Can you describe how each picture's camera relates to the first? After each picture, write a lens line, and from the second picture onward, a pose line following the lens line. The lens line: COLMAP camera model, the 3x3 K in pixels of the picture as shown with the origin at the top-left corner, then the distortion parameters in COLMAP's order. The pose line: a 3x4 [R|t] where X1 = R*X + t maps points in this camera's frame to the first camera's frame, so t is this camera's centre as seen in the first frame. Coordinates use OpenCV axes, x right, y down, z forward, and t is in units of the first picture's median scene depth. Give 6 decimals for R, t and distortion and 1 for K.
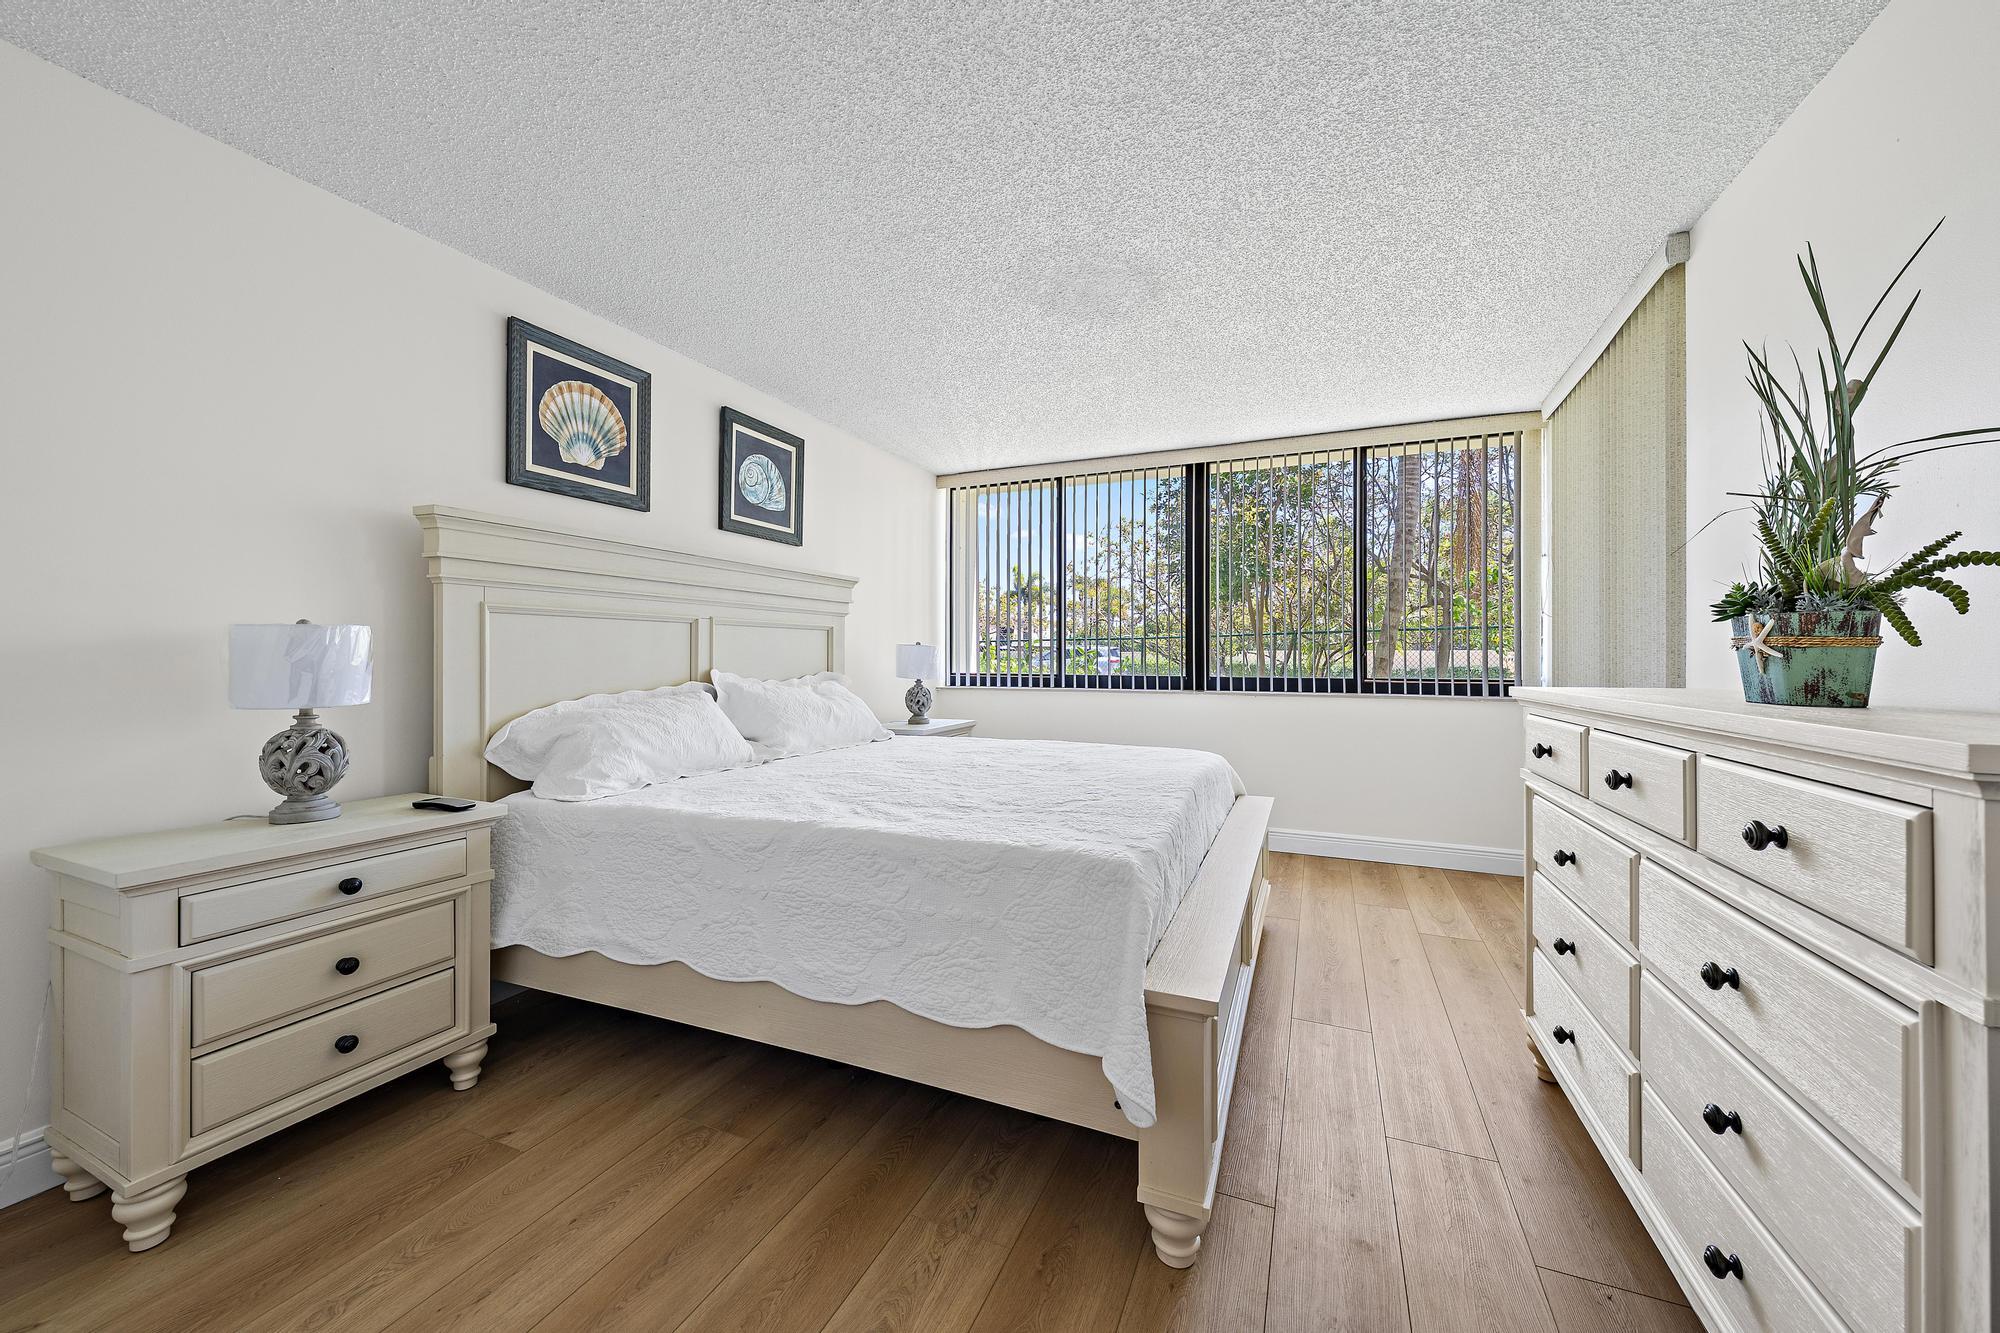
lens RADIAL K [[732.5, 0, 1001.8], [0, 732.5, 659.6], [0, 0, 1]] dist [-0.000773, -0.000007]
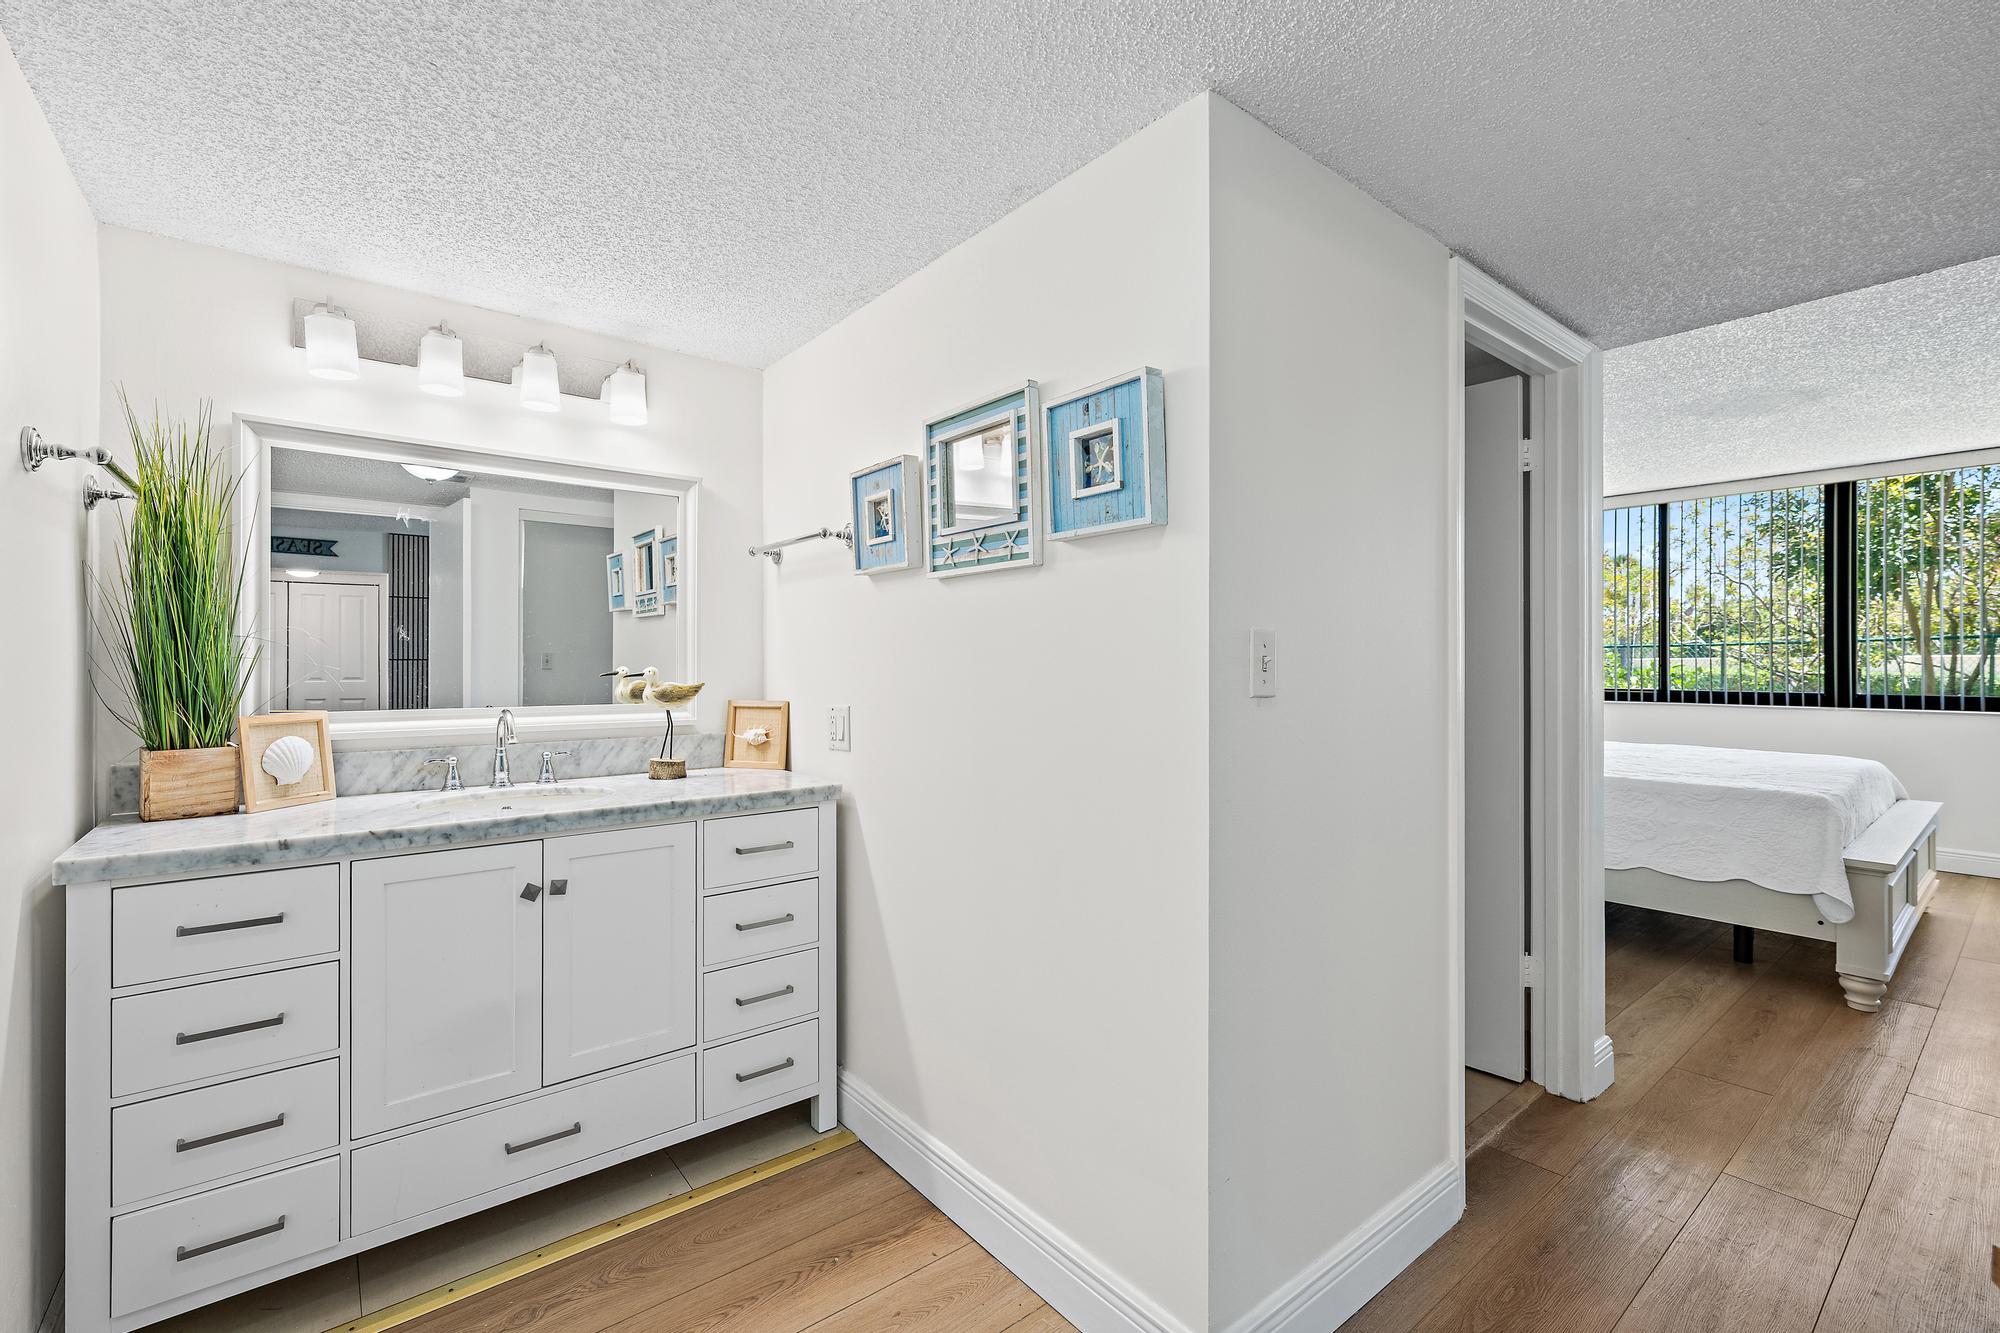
lens RADIAL K [[864.0, 0, 995.6], [0, 864.0, 670.6], [0, 0, 1]] dist [-0.001302, -0.000083]
pose [[0.885279, -0.000862, -0.465060, -0.212319], [0.002389, 0.999994, 0.002695, -0.014178], [0.465055, -0.003497, 0.885275, -0.599903]]
